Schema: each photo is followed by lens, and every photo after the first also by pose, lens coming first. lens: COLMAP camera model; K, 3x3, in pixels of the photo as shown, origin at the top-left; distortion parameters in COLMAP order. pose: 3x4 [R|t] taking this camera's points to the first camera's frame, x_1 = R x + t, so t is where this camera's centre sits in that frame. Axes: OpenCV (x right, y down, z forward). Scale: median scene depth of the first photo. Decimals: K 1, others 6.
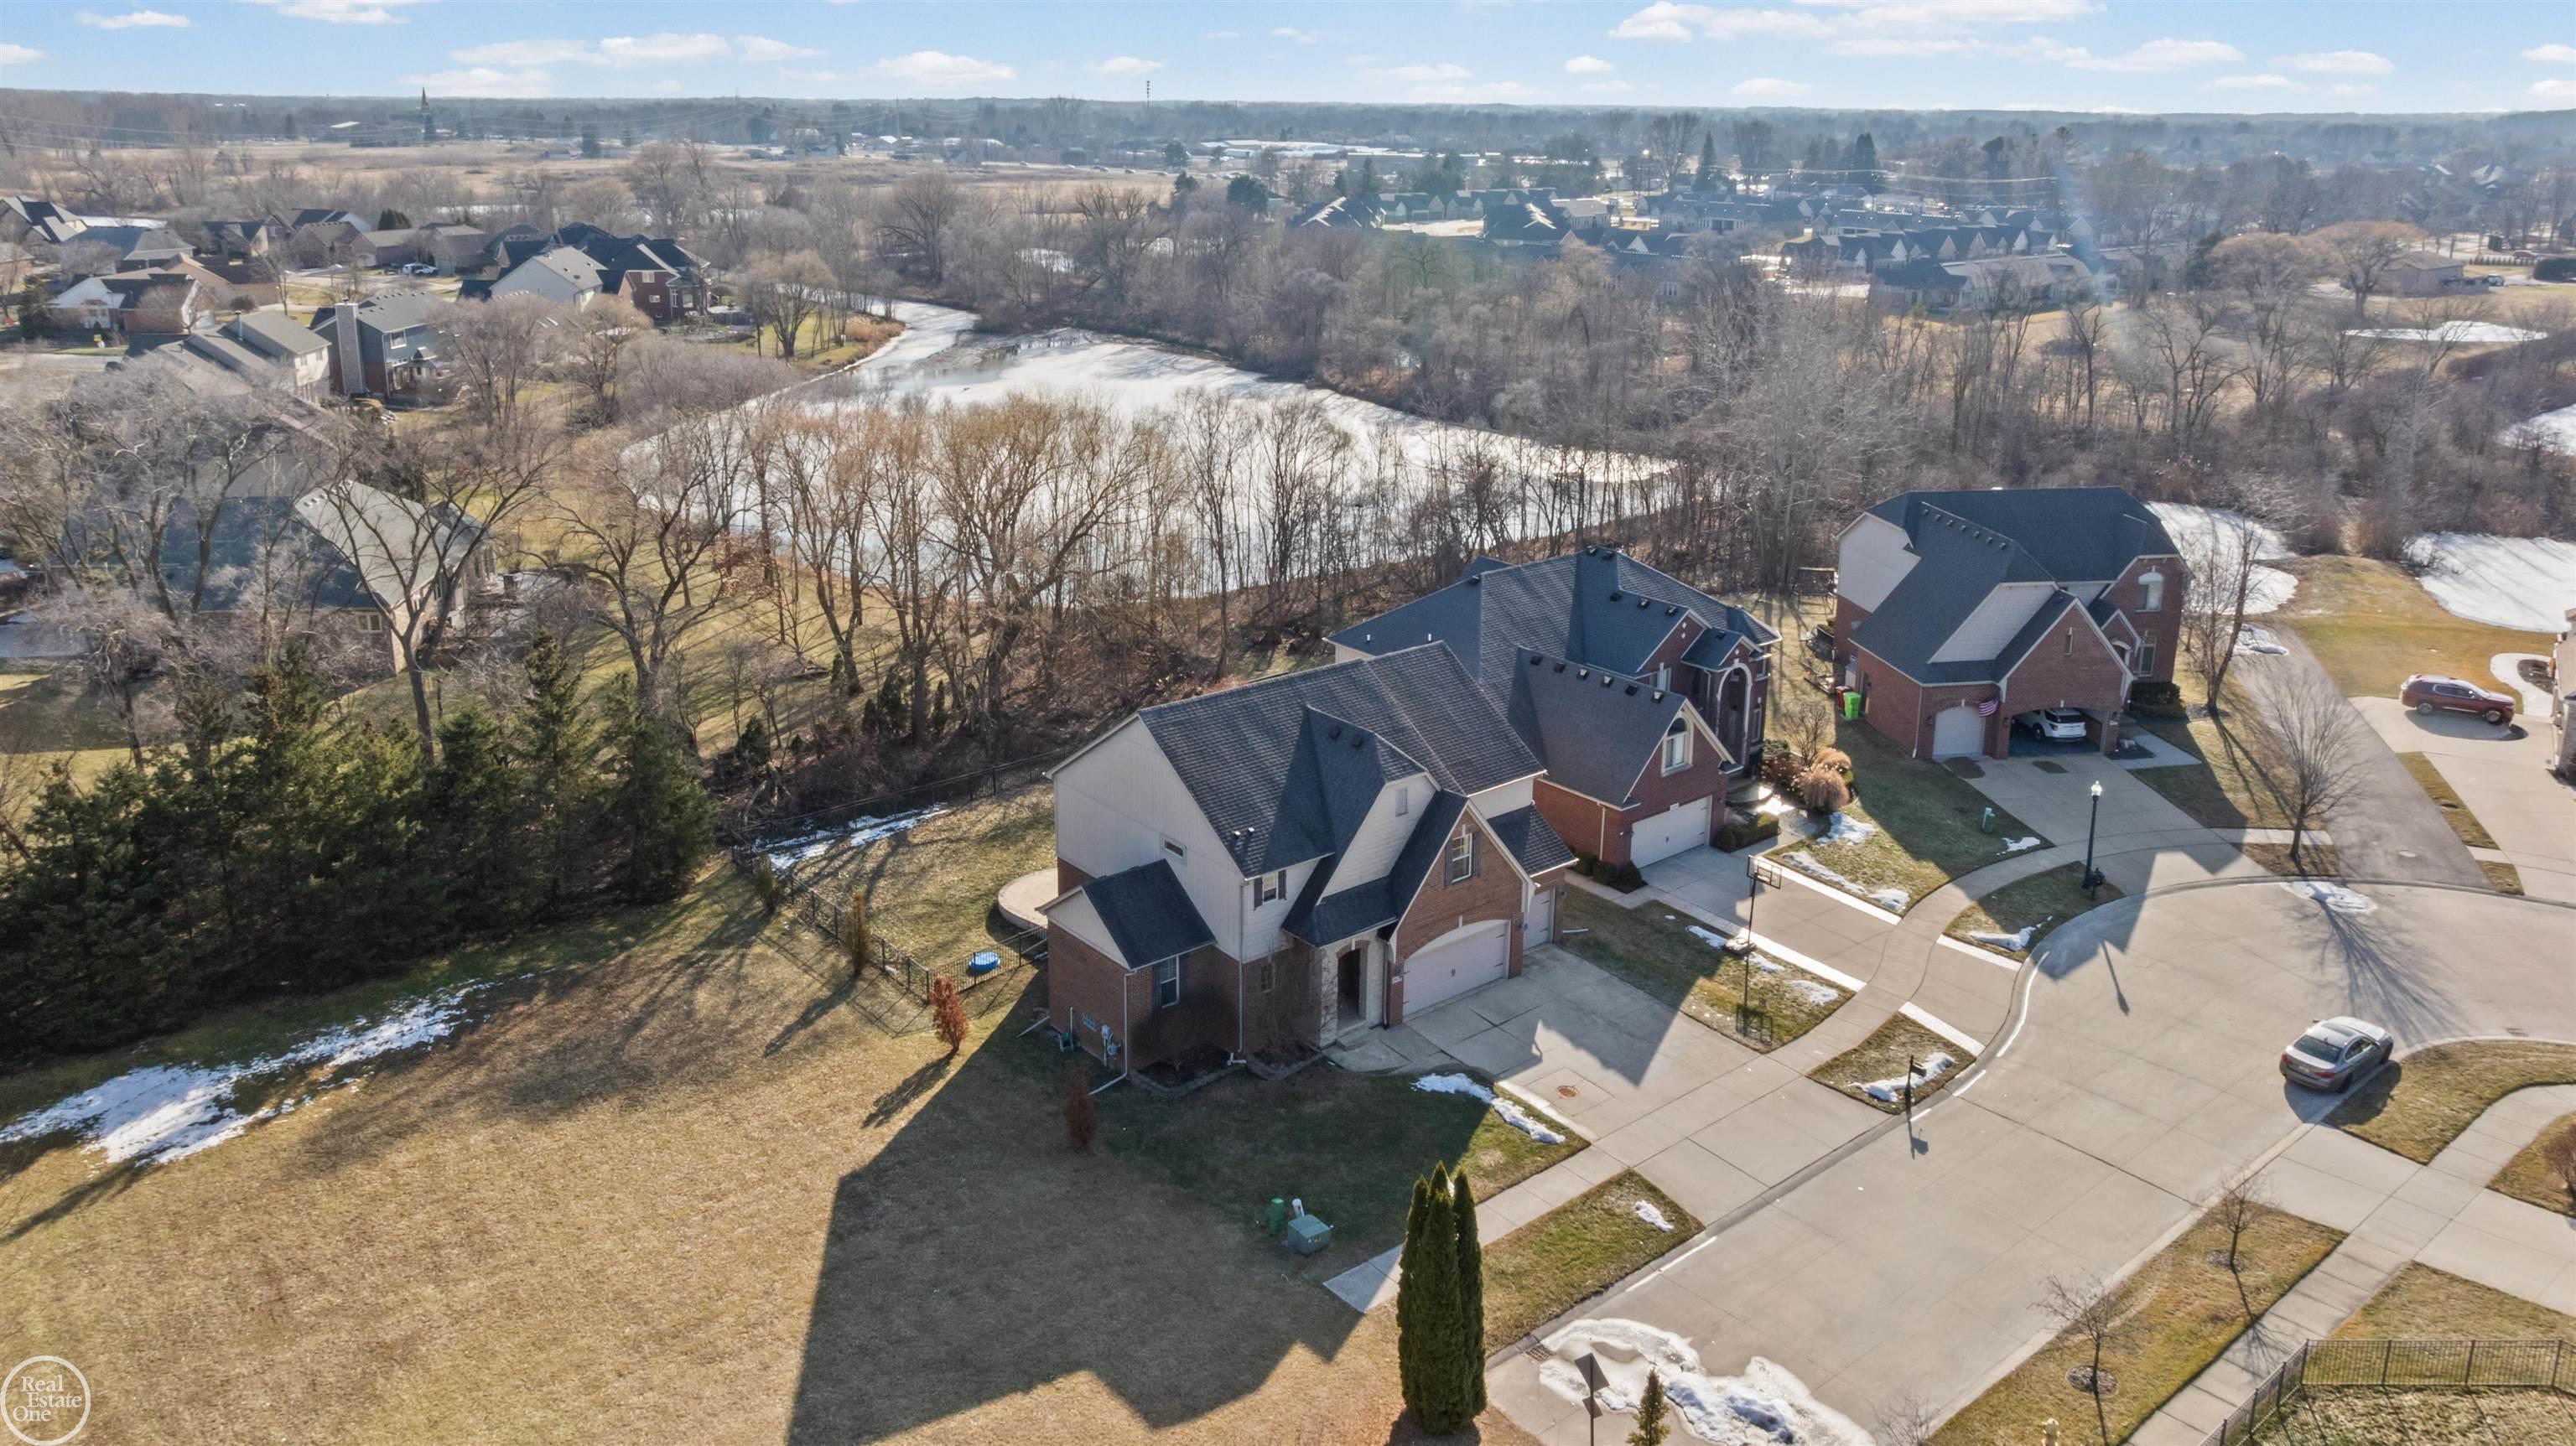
lens RADIAL K [[1838.6, 0, 1288.0], [0, 1838.6, 723.0], [0, 0, 1]] dist [-0.010770, 0.051370]
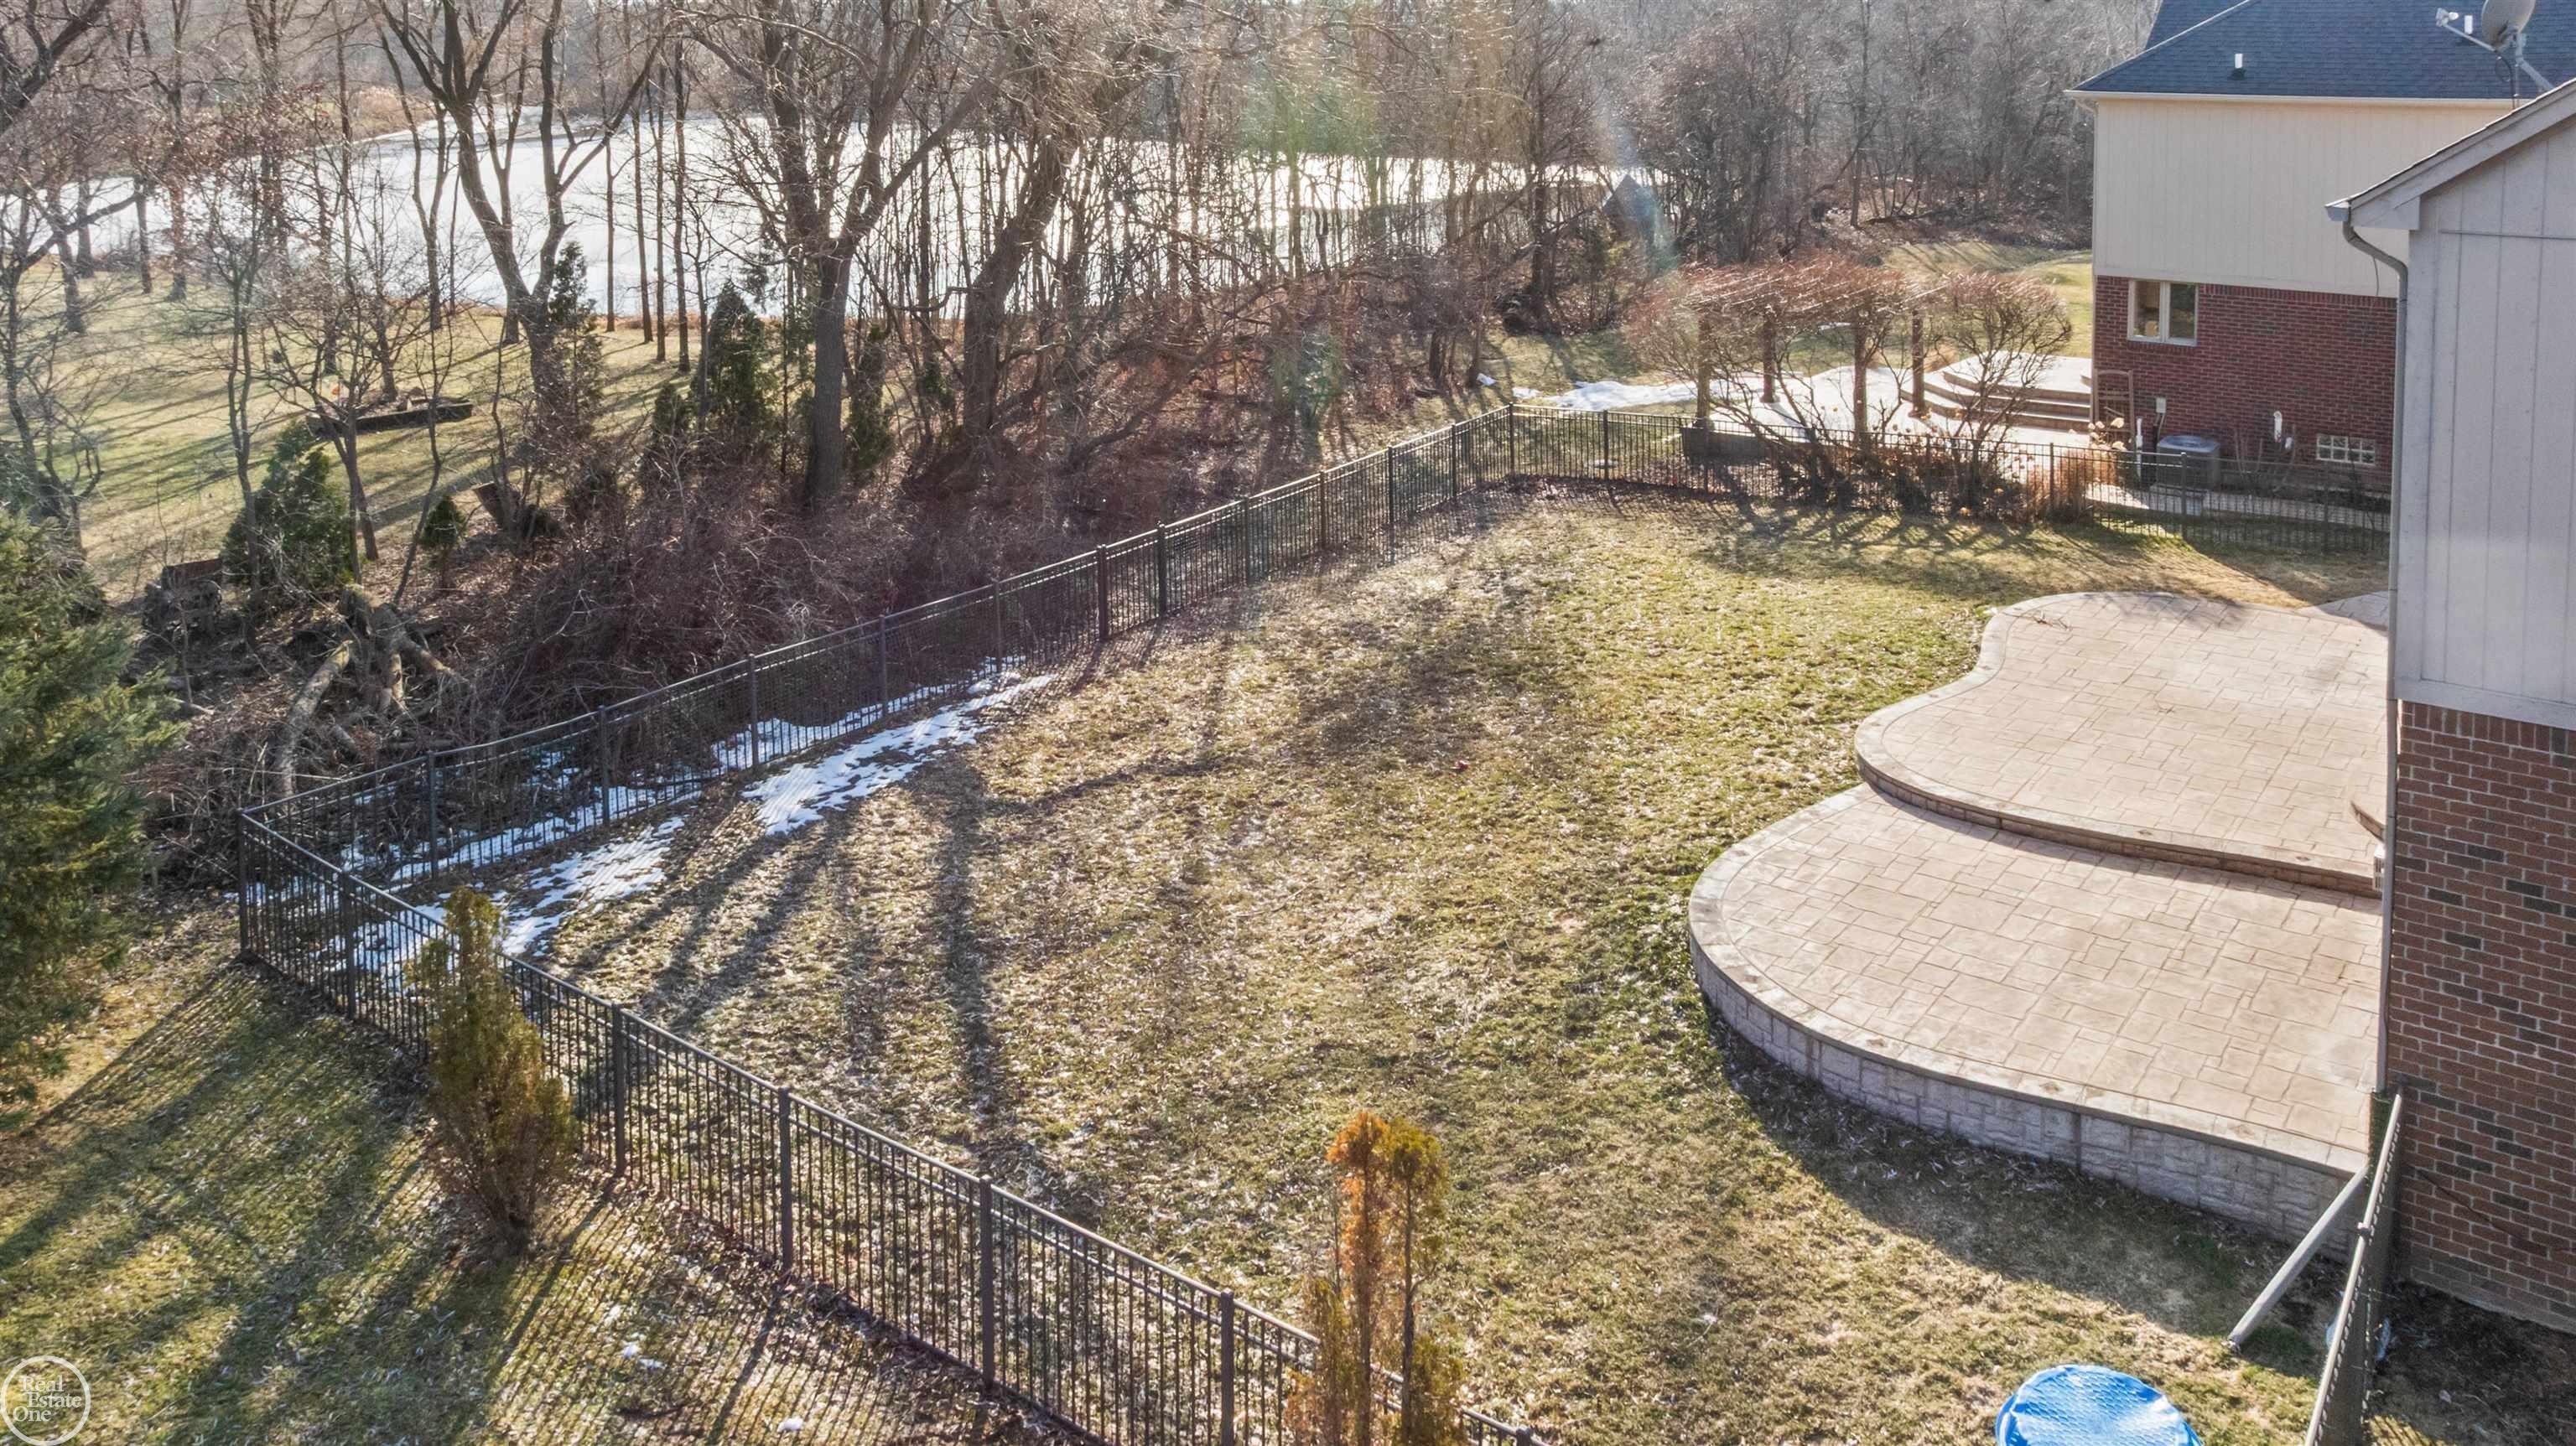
lens RADIAL K [[1801.7, 0, 1288.0], [0, 1801.7, 723.0], [0, 0, 1]] dist [0.002652, 0.003225]
pose [[0.970546, -0.088260, 0.224166, -0.269709], [0.079736, 0.995716, 0.046817, 0.055927], [-0.227337, -0.027564, 0.973426, 0.905847]]
